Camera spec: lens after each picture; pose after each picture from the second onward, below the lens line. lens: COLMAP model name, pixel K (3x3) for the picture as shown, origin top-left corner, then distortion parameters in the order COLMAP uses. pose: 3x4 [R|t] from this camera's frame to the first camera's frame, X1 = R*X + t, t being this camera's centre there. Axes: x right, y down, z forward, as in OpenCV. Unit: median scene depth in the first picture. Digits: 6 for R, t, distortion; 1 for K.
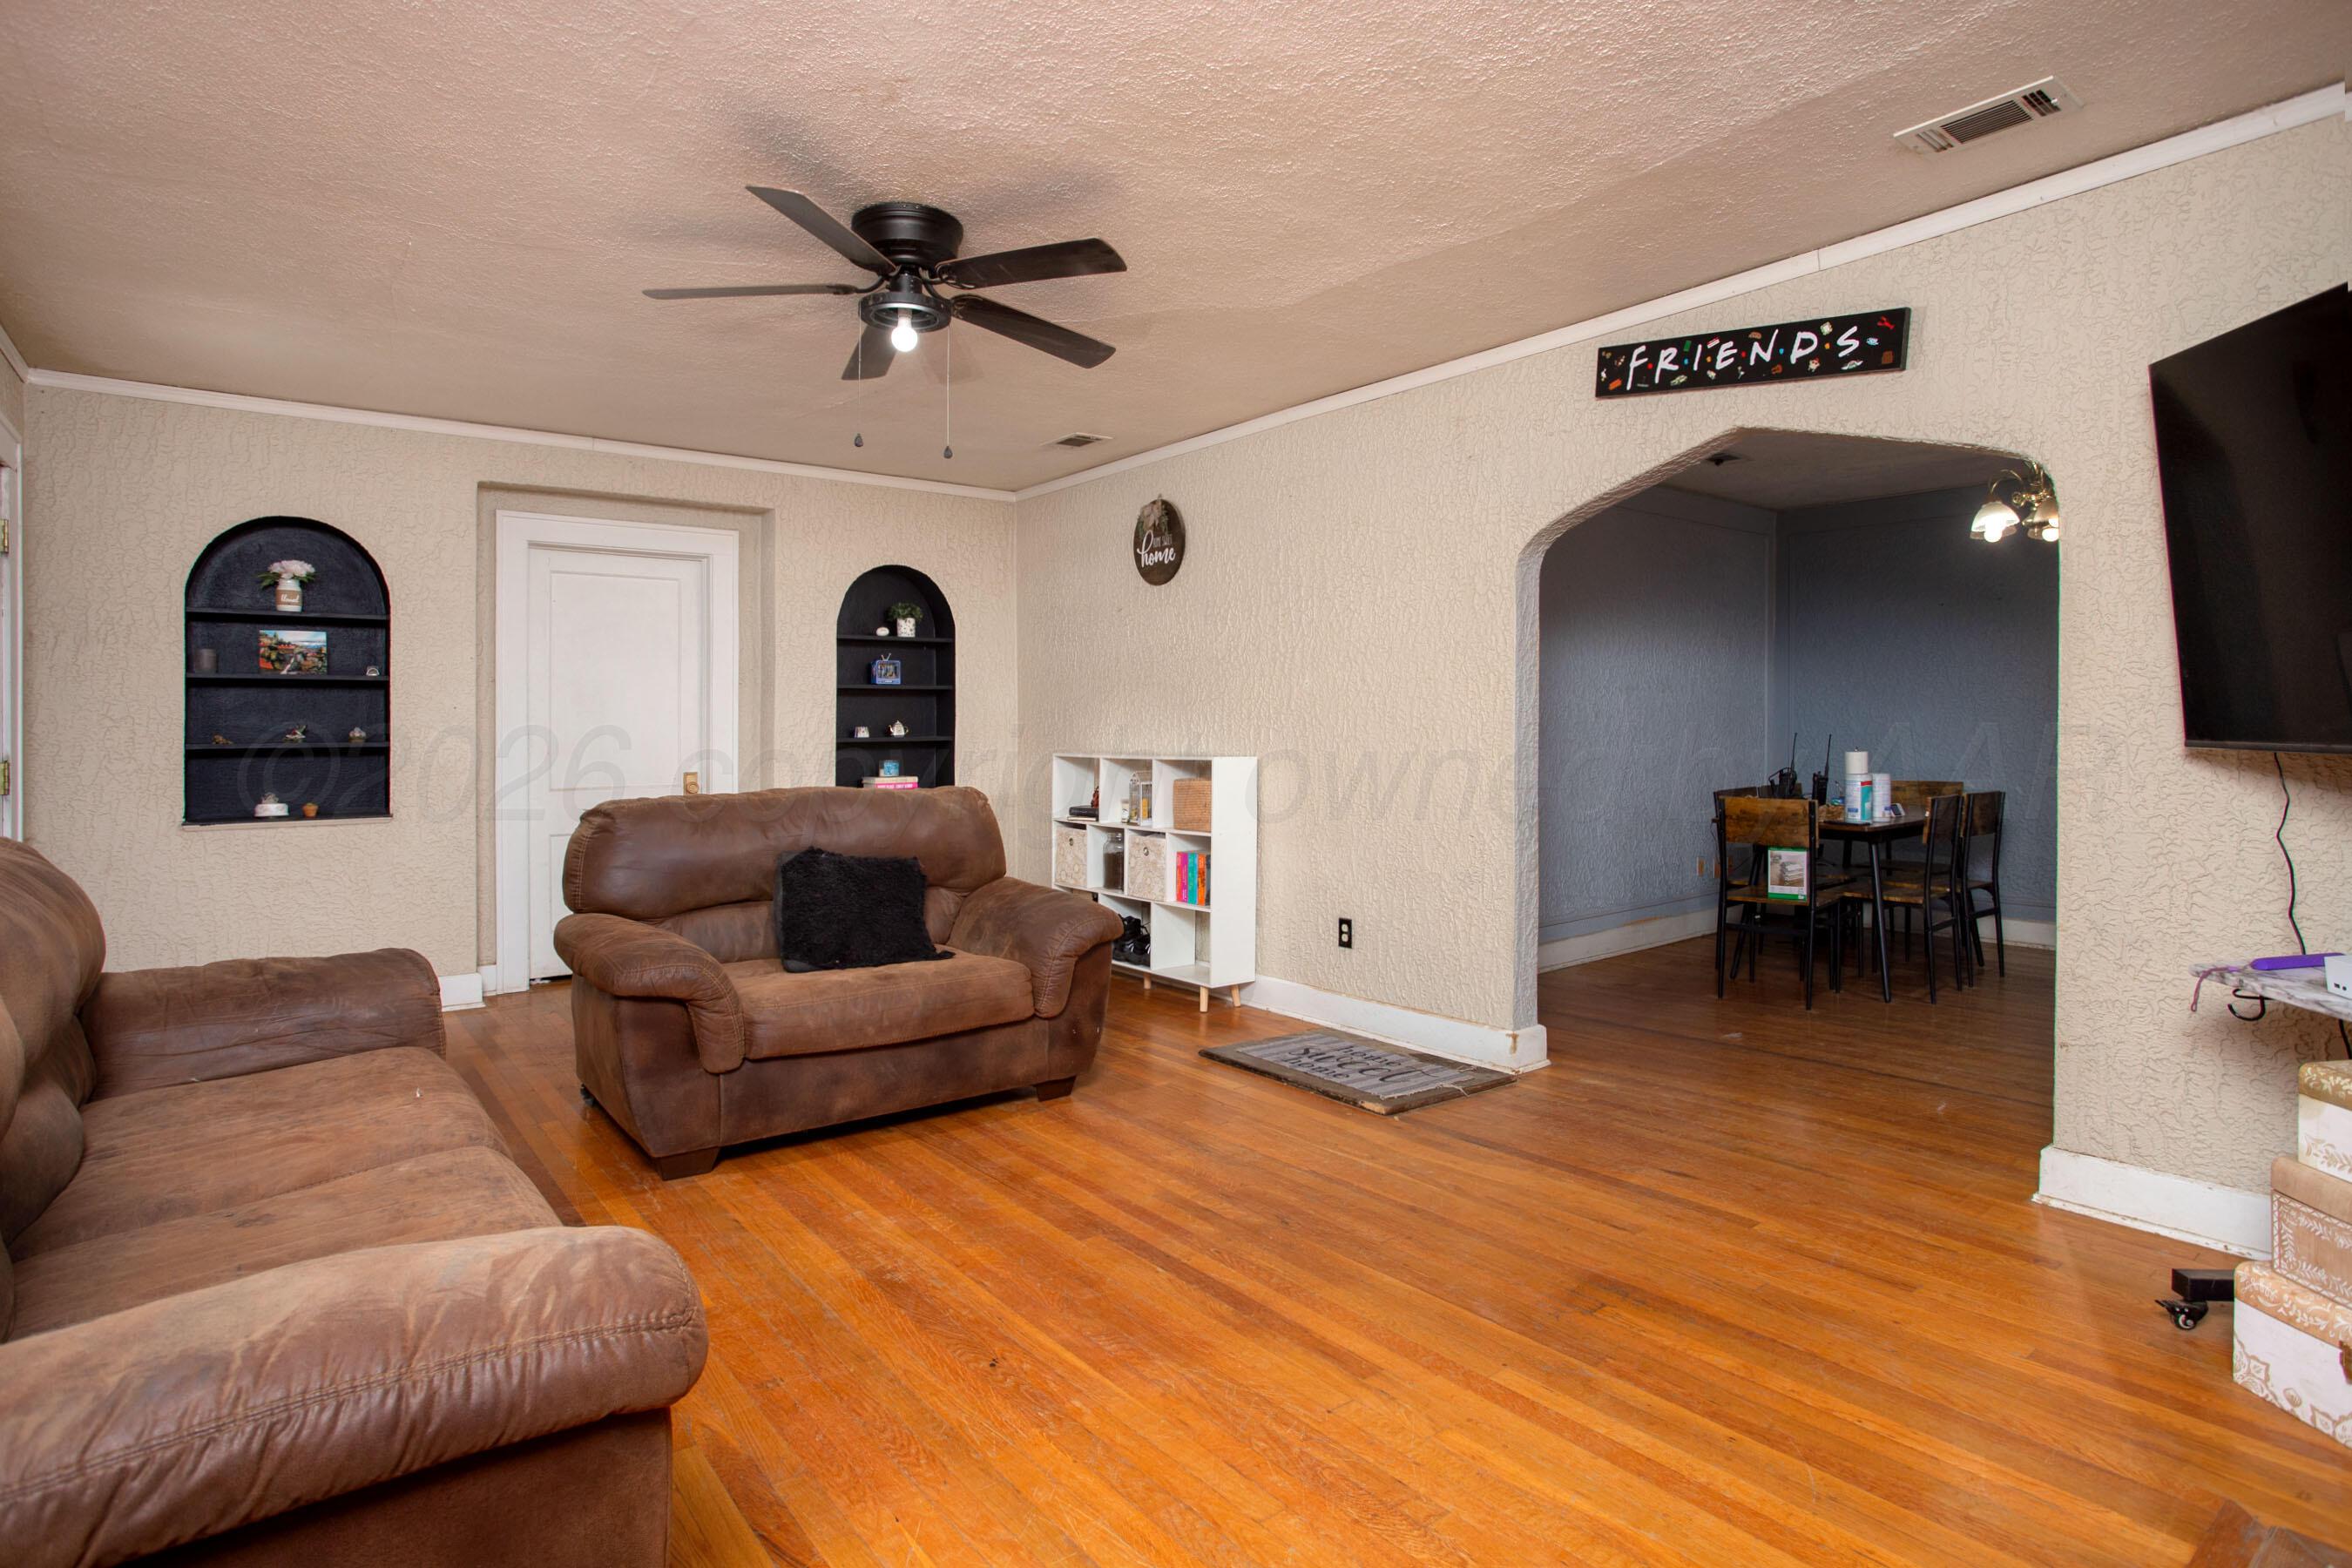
lens RADIAL K [[1153.1, 0, 1176.0], [0, 1153.1, 784.0], [0, 0, 1]] dist [0.001717, -0.000268]
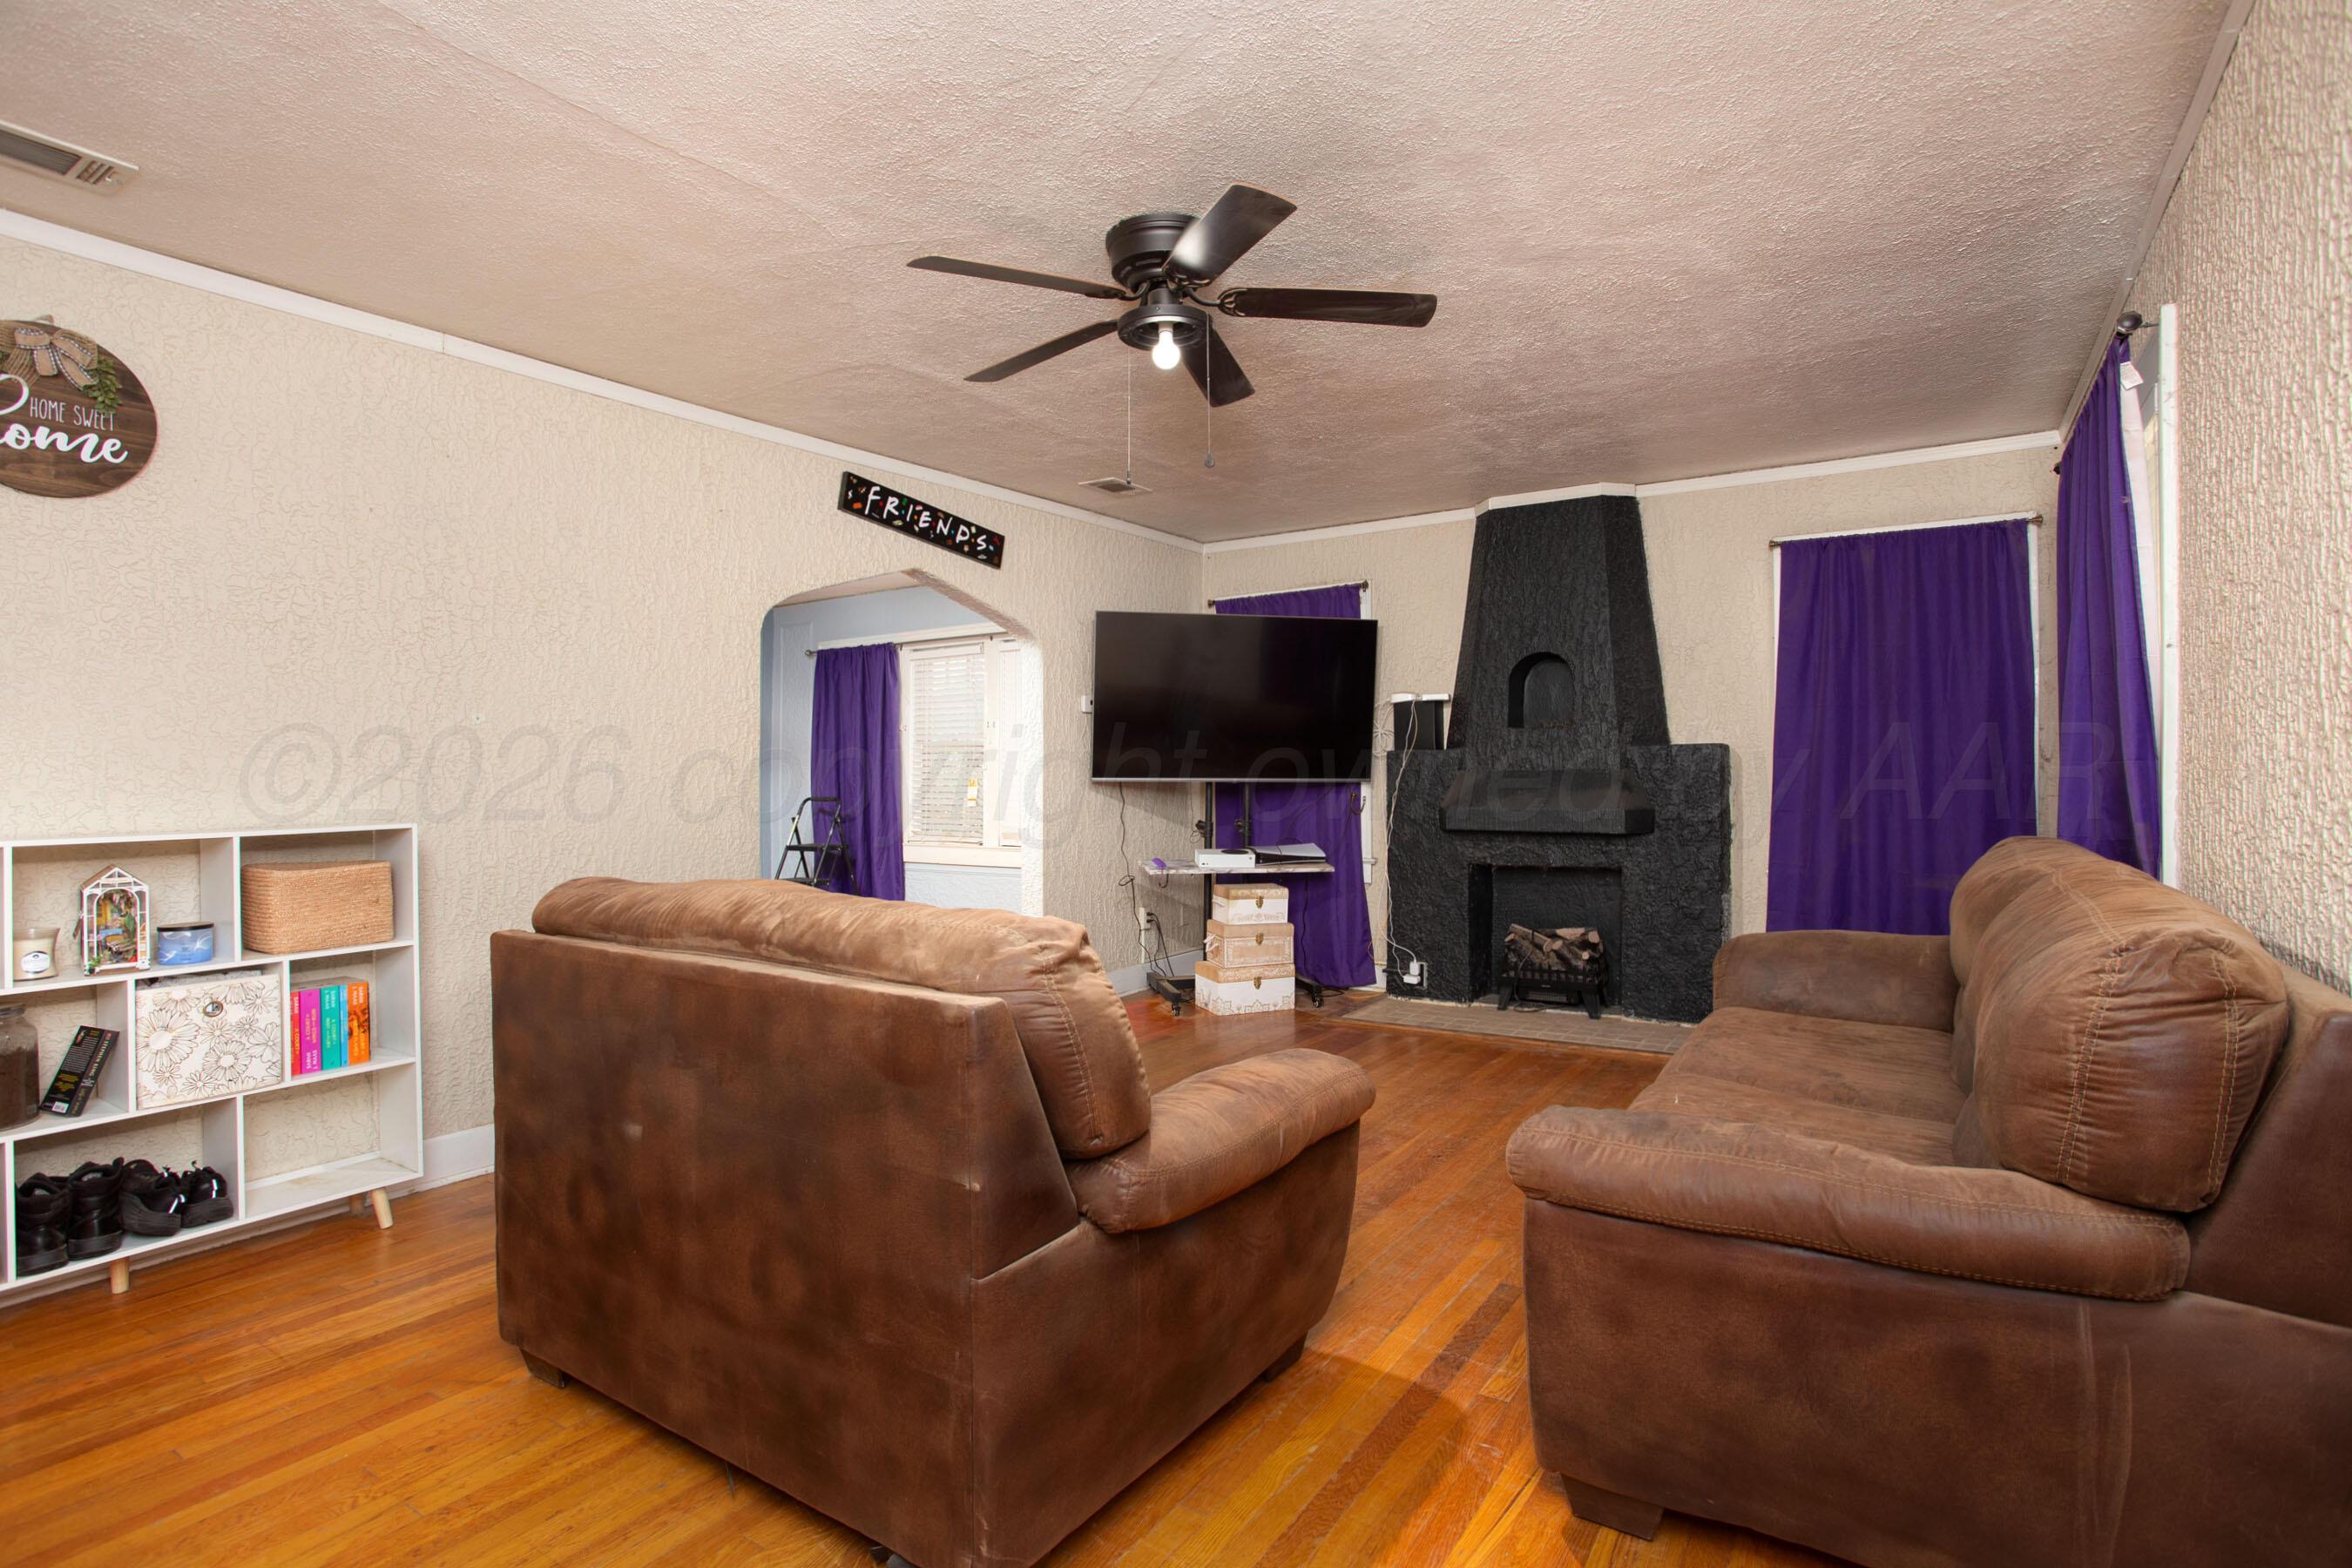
lens RADIAL K [[1154.7, 0, 1176.0], [0, 1154.7, 784.0], [0, 0, 1]] dist [-0.075472, 0.033072]
pose [[-0.262091, -0.012641, 0.964960, -0.990829], [0.047777, 0.998518, 0.026057, -0.058687], [-0.963860, 0.052932, -0.261099, 1.067950]]
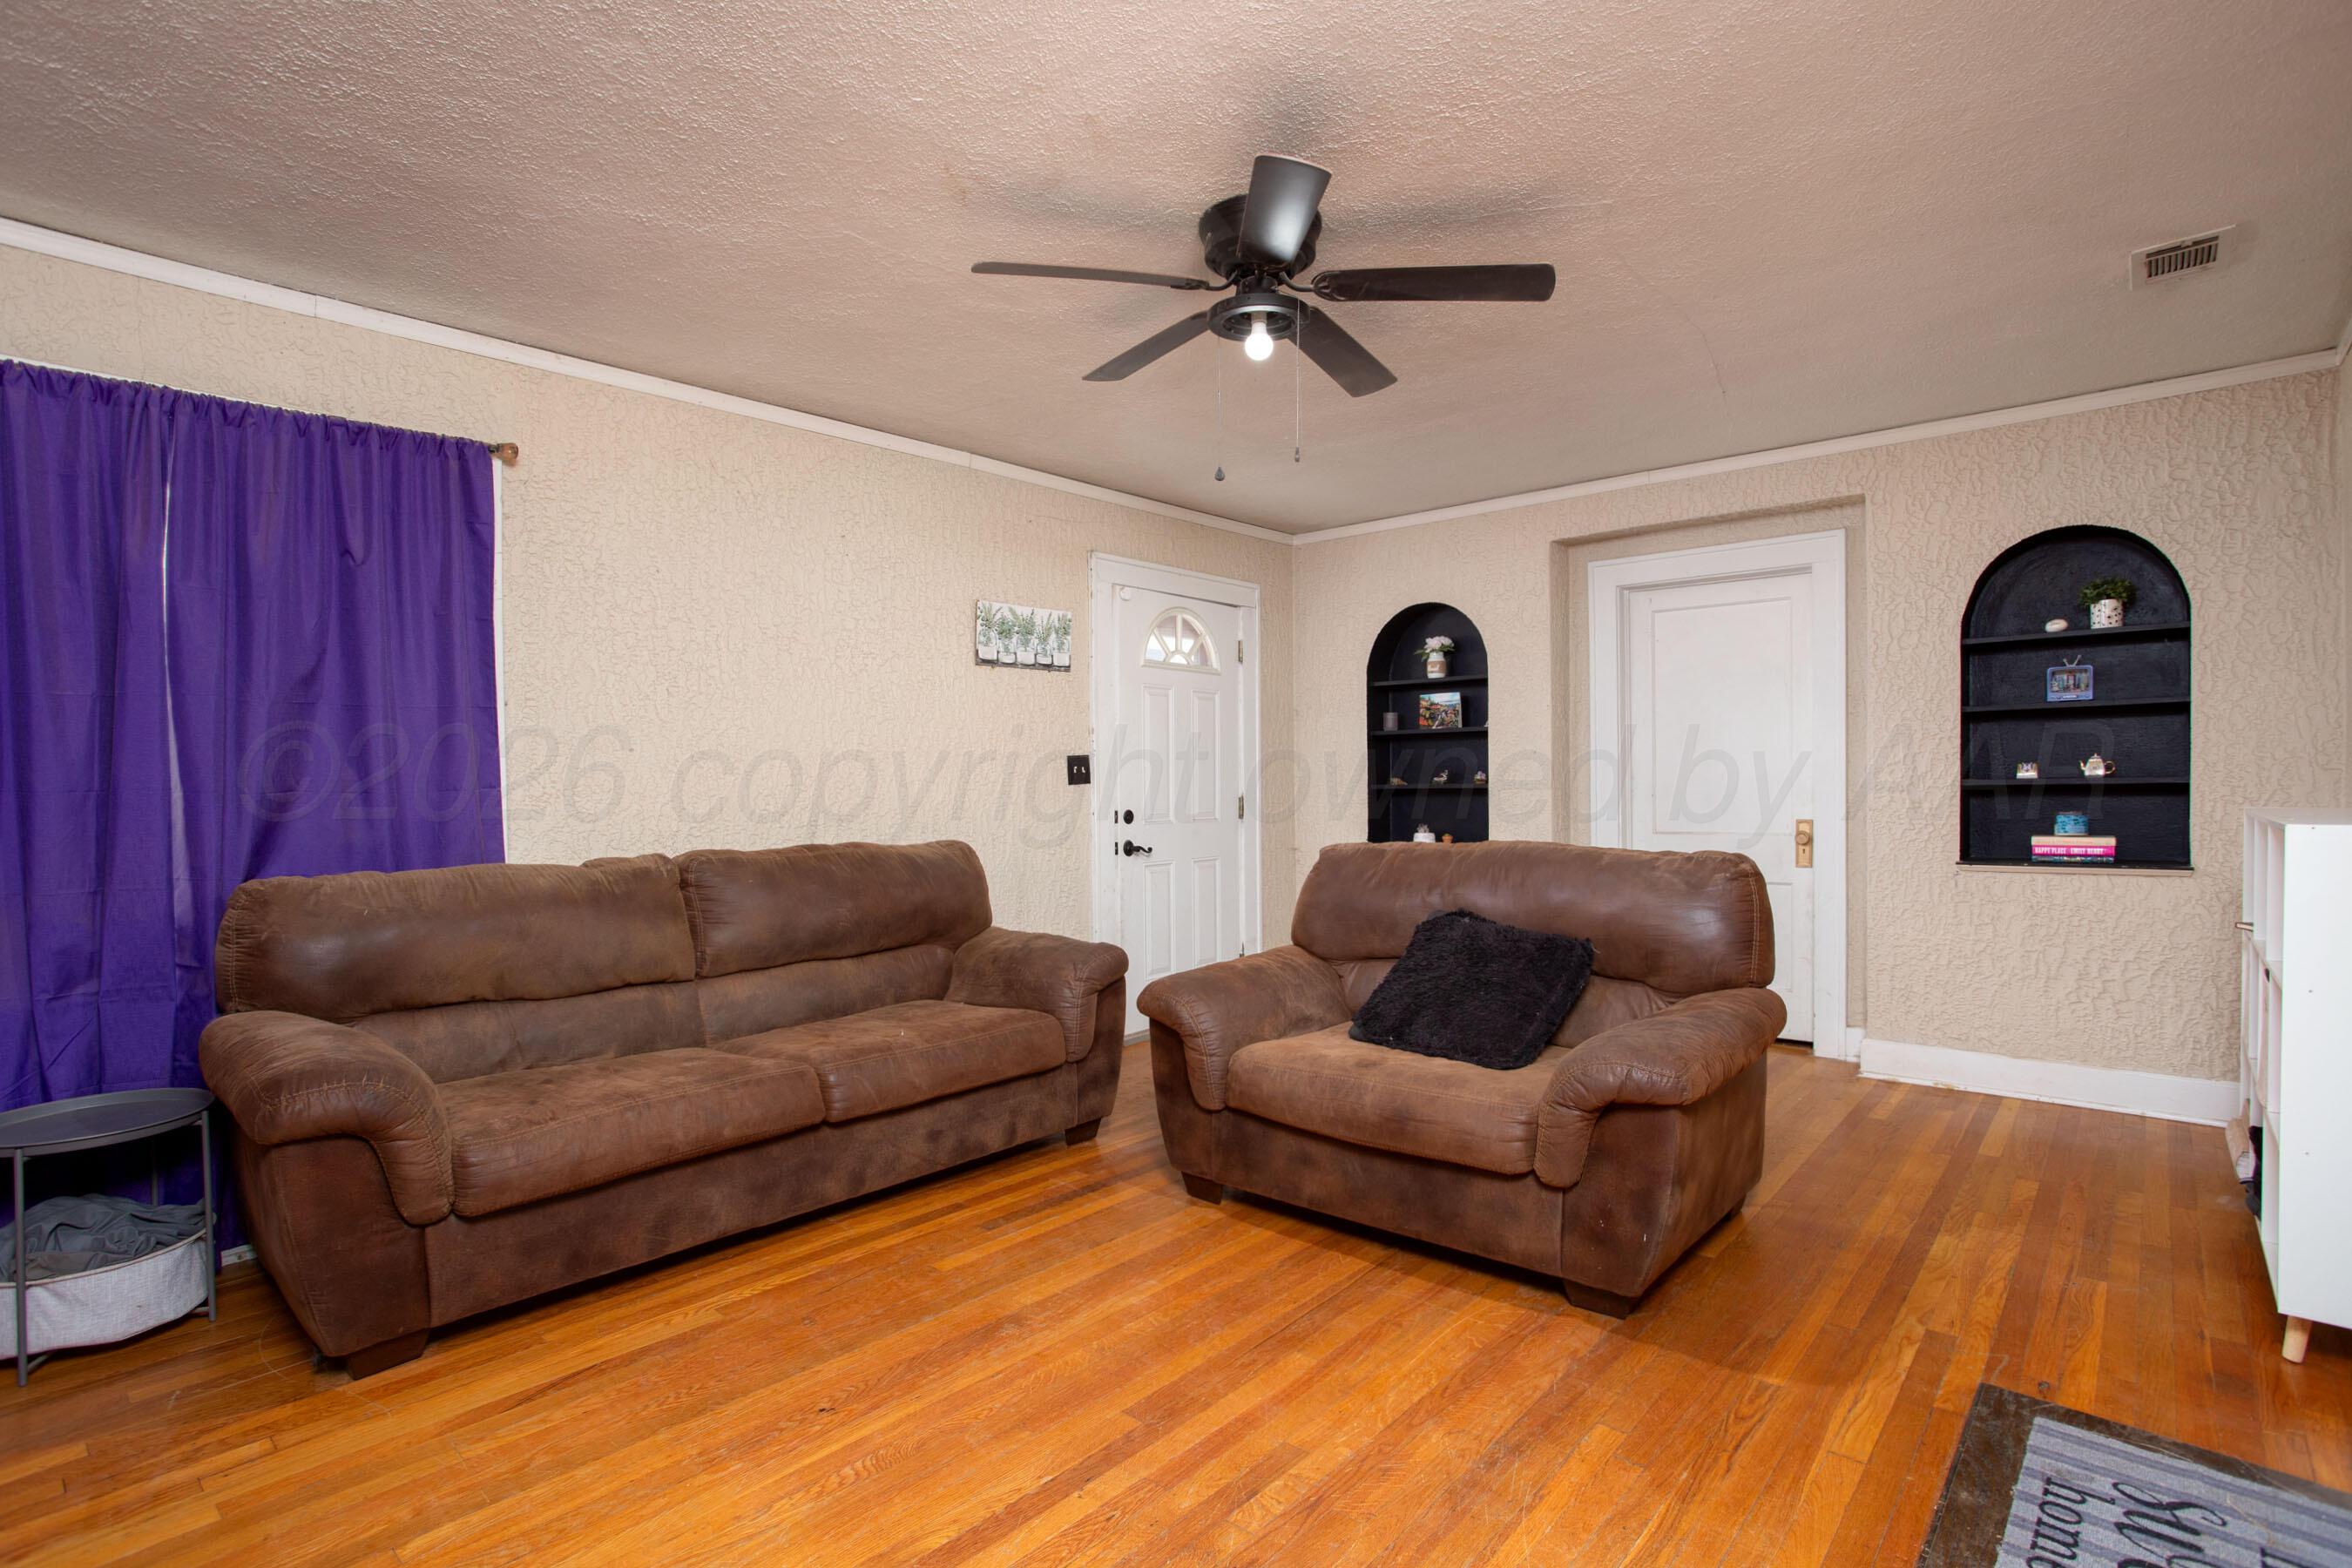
lens RADIAL K [[1154.7, 0, 1176.0], [0, 1154.7, 784.0], [0, 0, 1]] dist [-0.075472, 0.033072]
pose [[0.226371, 0.005213, -0.974027, 0.521867], [-0.034048, 0.999417, -0.002564, -0.032913], [0.973446, 0.033744, 0.226417, 0.633314]]
